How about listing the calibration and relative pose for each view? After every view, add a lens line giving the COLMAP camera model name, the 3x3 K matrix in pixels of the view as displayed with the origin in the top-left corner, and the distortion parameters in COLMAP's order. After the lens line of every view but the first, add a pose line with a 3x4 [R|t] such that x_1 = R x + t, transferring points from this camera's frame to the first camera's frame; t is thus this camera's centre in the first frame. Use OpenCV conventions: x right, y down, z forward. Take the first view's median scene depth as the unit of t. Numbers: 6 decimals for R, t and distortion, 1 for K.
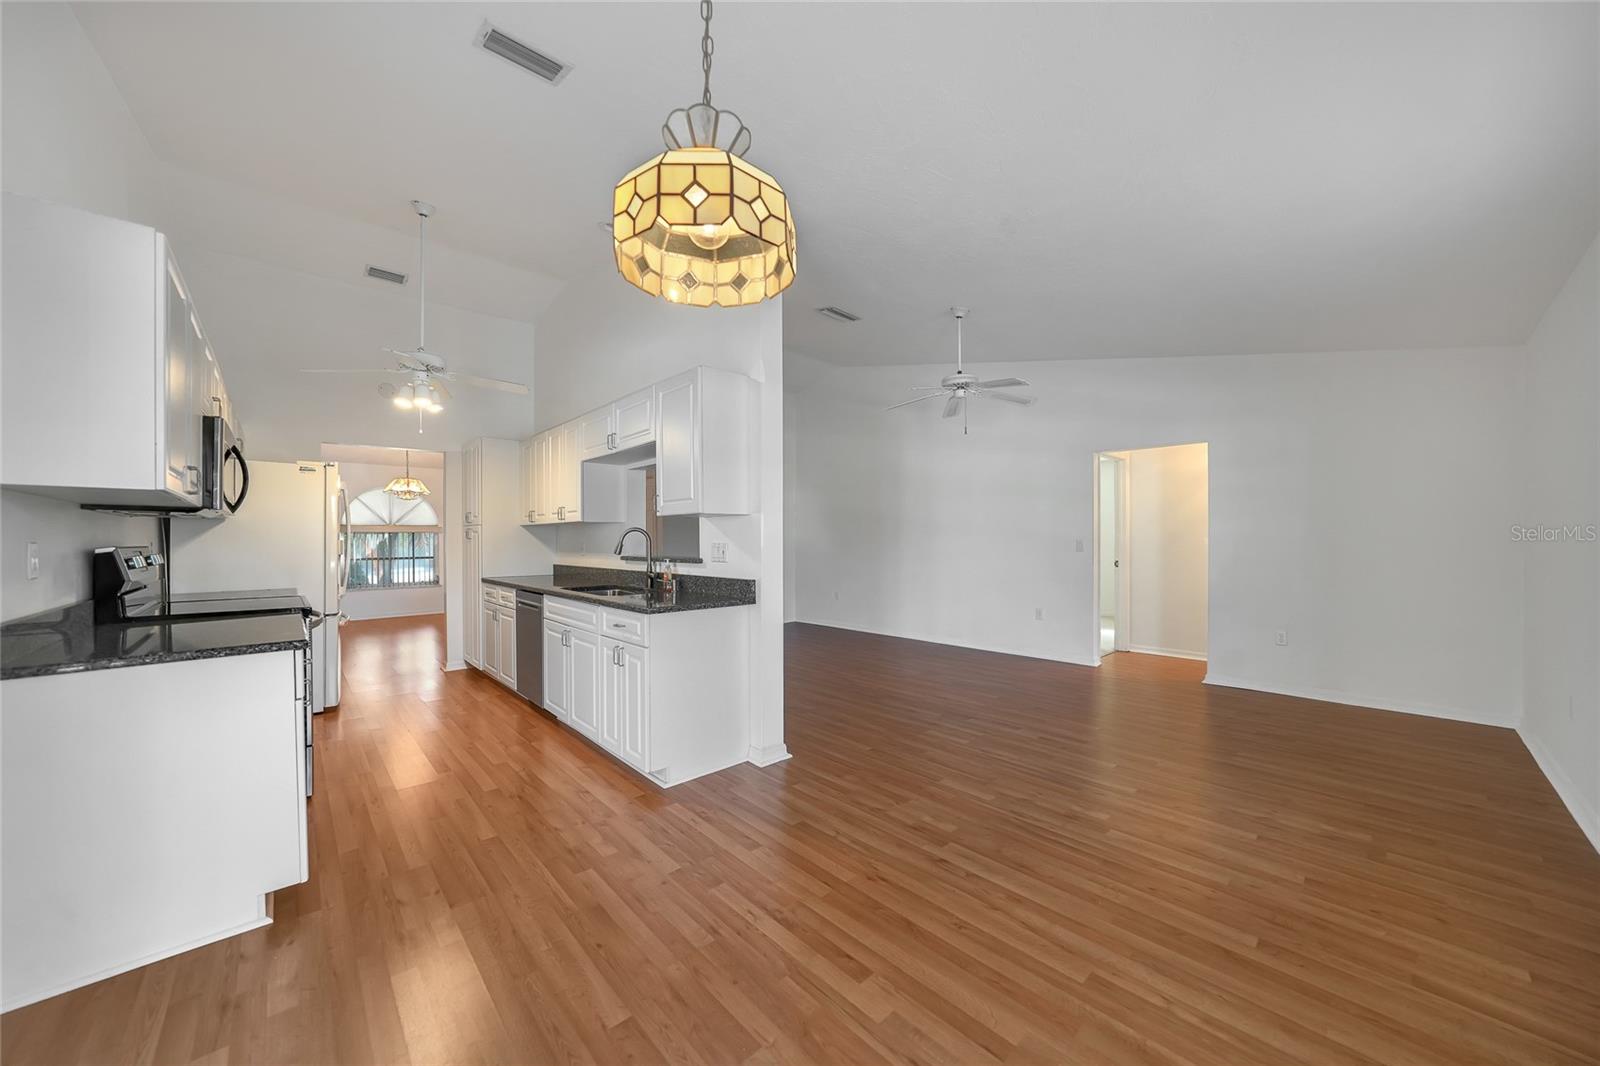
lens RADIAL K [[569.2, 0, 799.1], [0, 569.2, 542.1], [0, 0, 1]] dist [-0.018064, 0.002601]
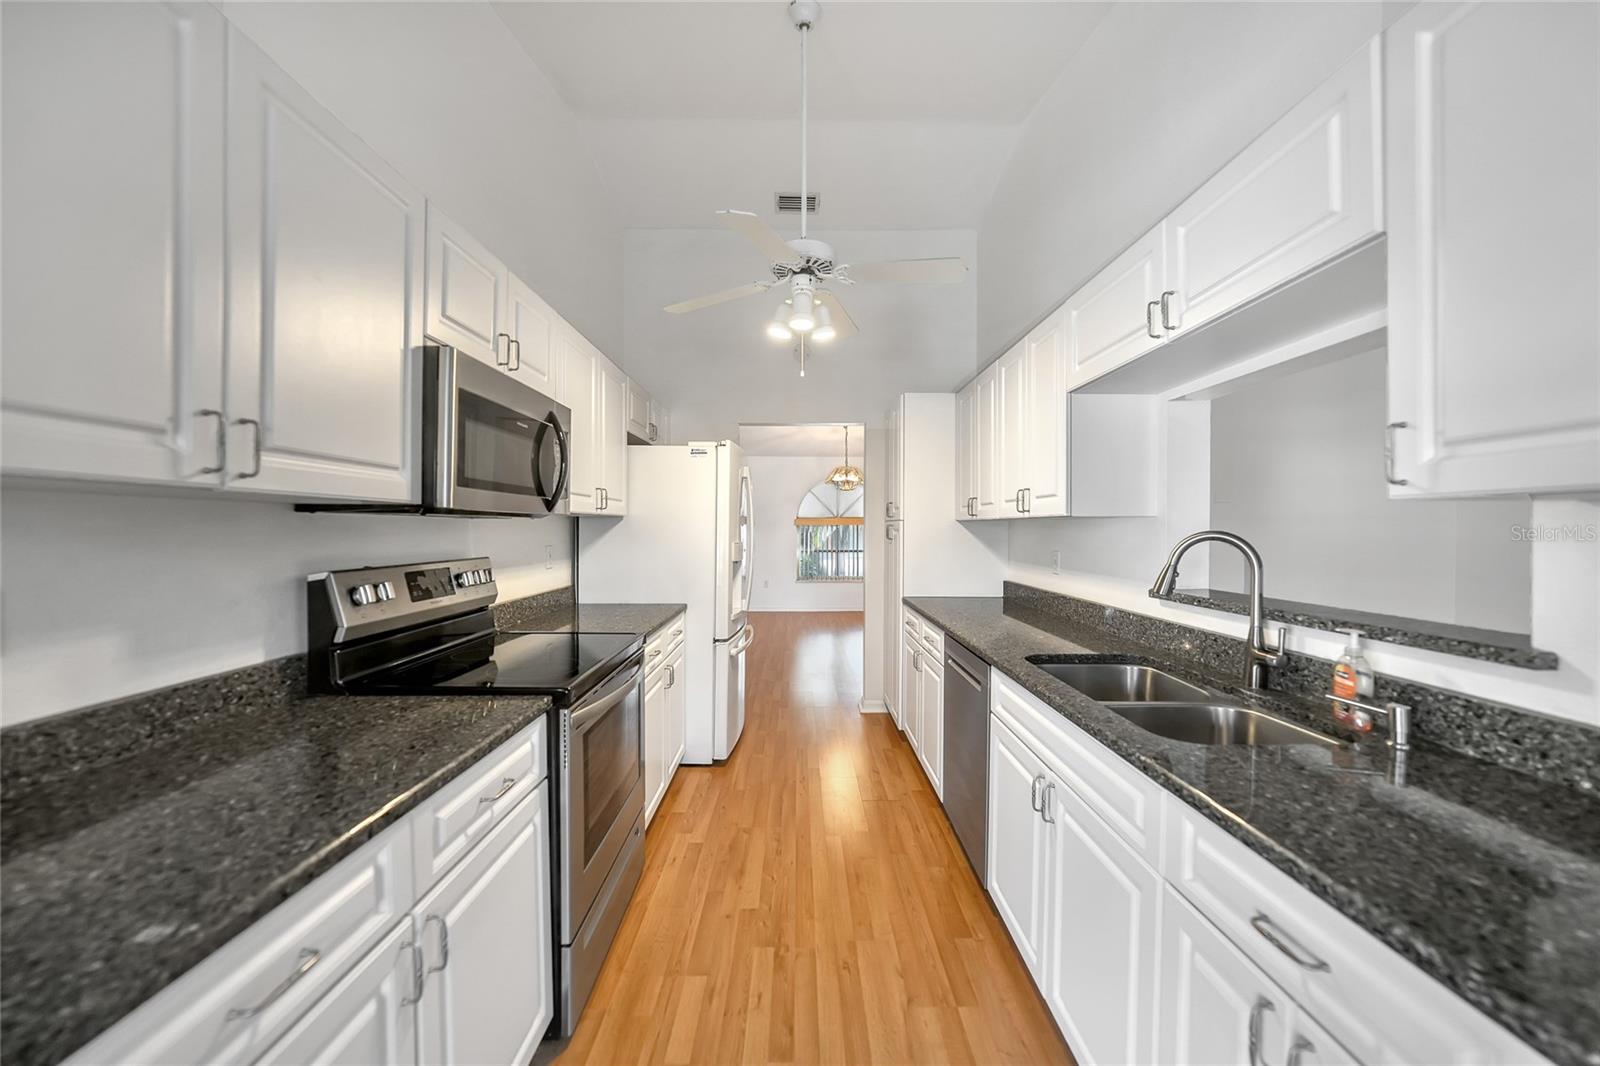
lens RADIAL K [[569.2, 0, 799.5], [0, 569.2, 532.9], [0, 0, 1]] dist [-0.018064, 0.002601]
pose [[0.740456, 0.012036, -0.671997, -0.233651], [-0.008302, 0.999927, 0.008762, -0.024784], [0.672054, -0.000909, 0.740502, 0.499017]]
